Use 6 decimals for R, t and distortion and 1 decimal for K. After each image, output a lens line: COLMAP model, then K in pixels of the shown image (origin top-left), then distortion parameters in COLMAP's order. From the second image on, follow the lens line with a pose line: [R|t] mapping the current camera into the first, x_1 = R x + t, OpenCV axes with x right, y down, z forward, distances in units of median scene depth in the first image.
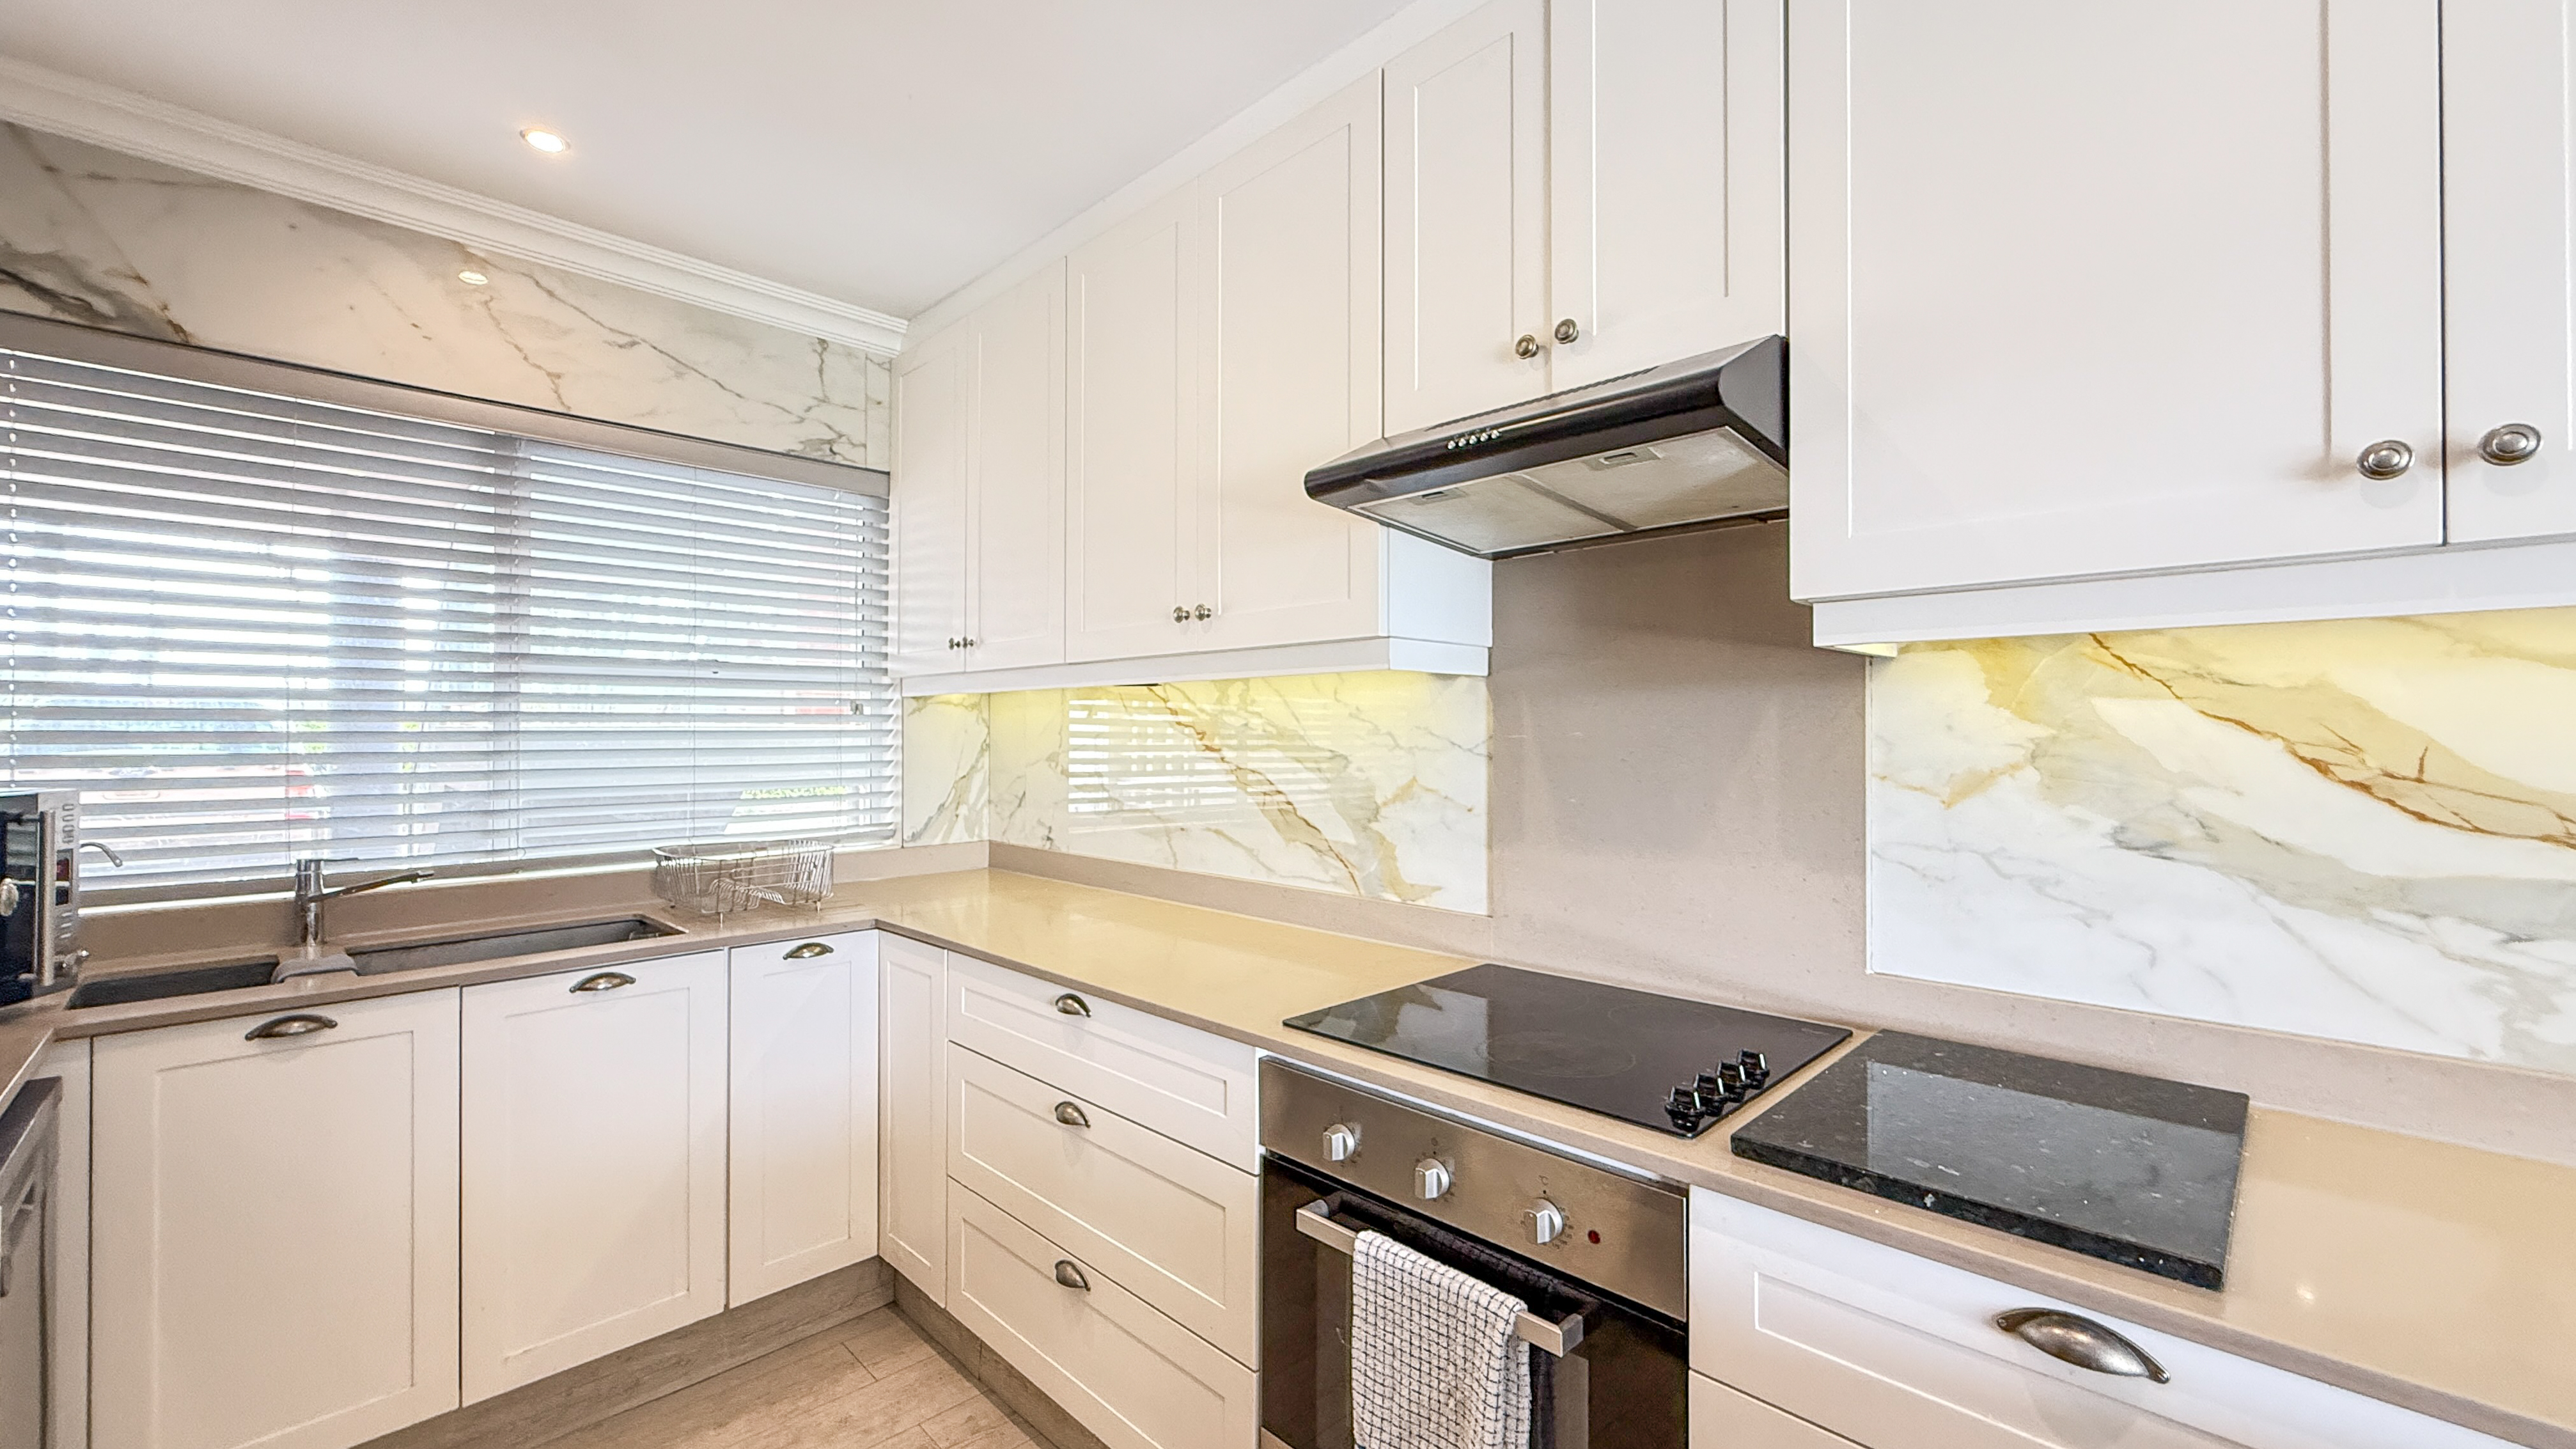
lens RADIAL K [[1032.4, 0, 1292.3], [0, 1032.4, 725.8], [0, 0, 1]] dist [0.000679, -0.000224]
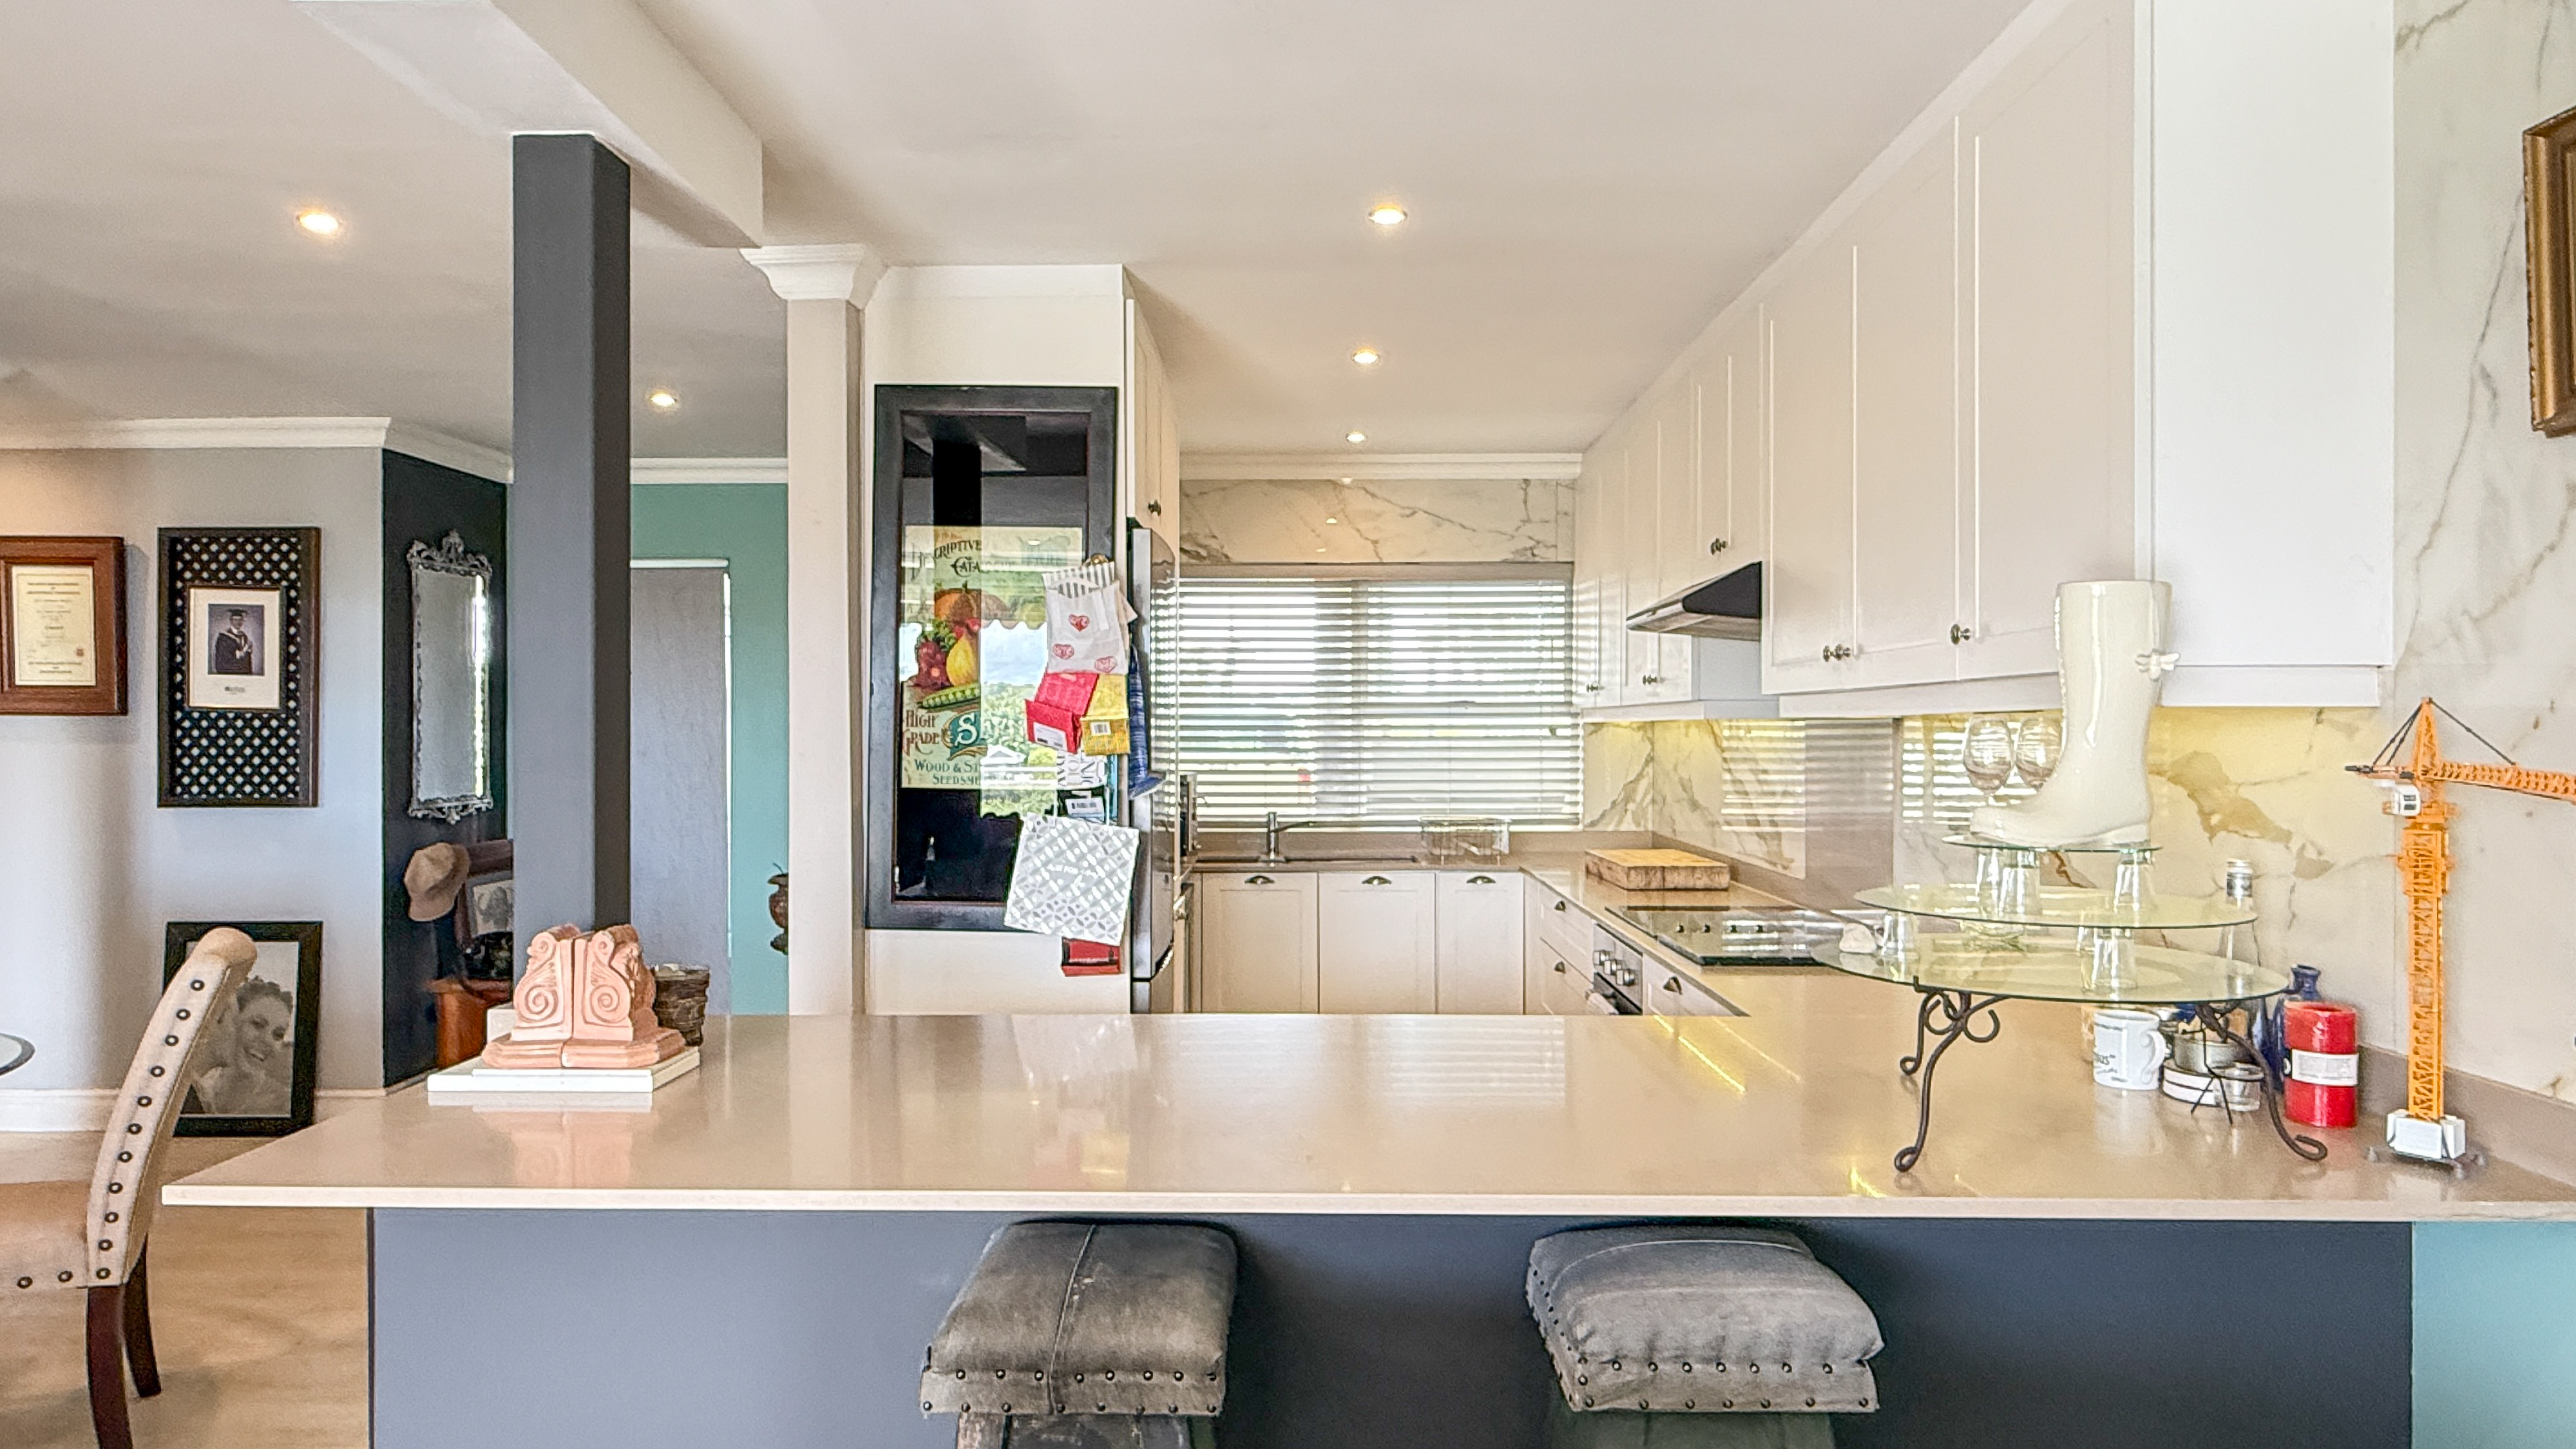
lens RADIAL K [[1439.9, 0, 1292.8], [0, 1439.9, 728.1], [0, 0, 1]] dist [-0.001662, -0.000547]
pose [[0.699888, -0.001355, -0.714251, 1.024343], [0.005402, 0.999980, 0.003397, -0.040513], [0.714232, -0.006236, 0.699881, -0.886370]]
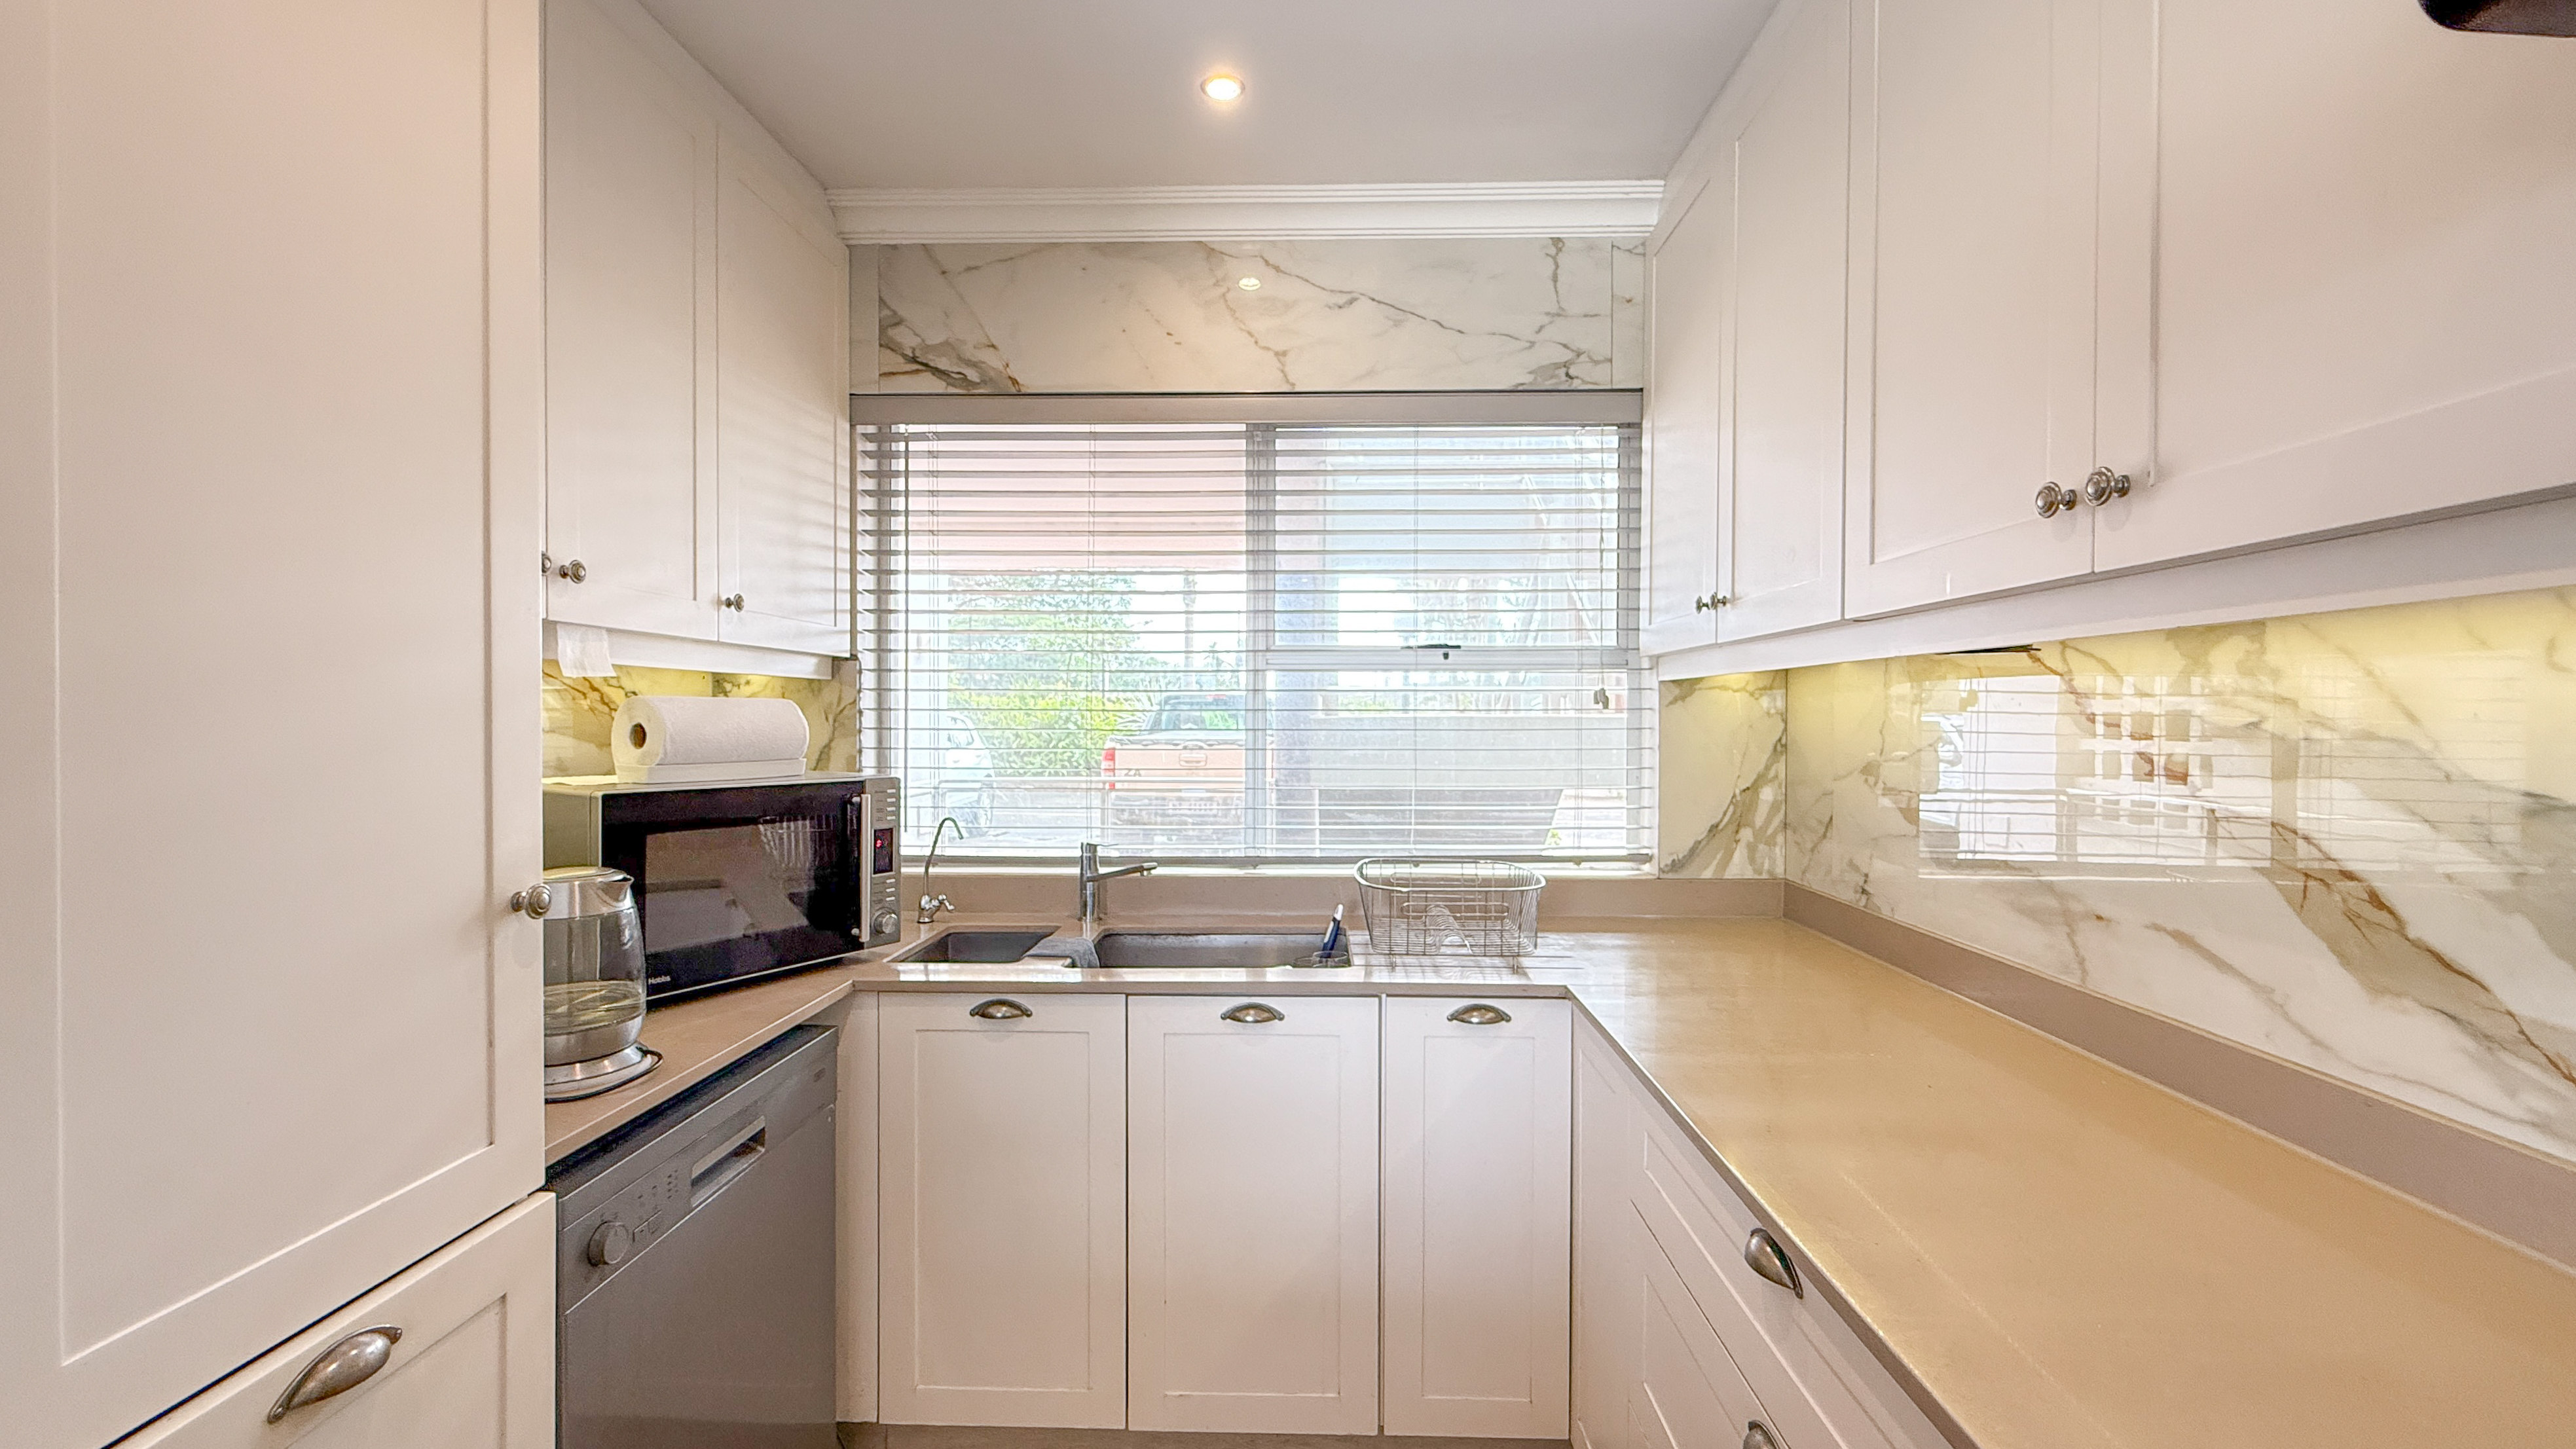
lens RADIAL K [[1062.5, 0, 1274.0], [0, 1062.5, 726.2], [0, 0, 1]] dist [-0.000148, -0.000561]
pose [[0.676801, 0.008628, -0.736116, 0.010296], [0.002497, 0.999899, 0.014015, -0.009008], [0.736162, -0.011323, 0.676711, 0.365142]]
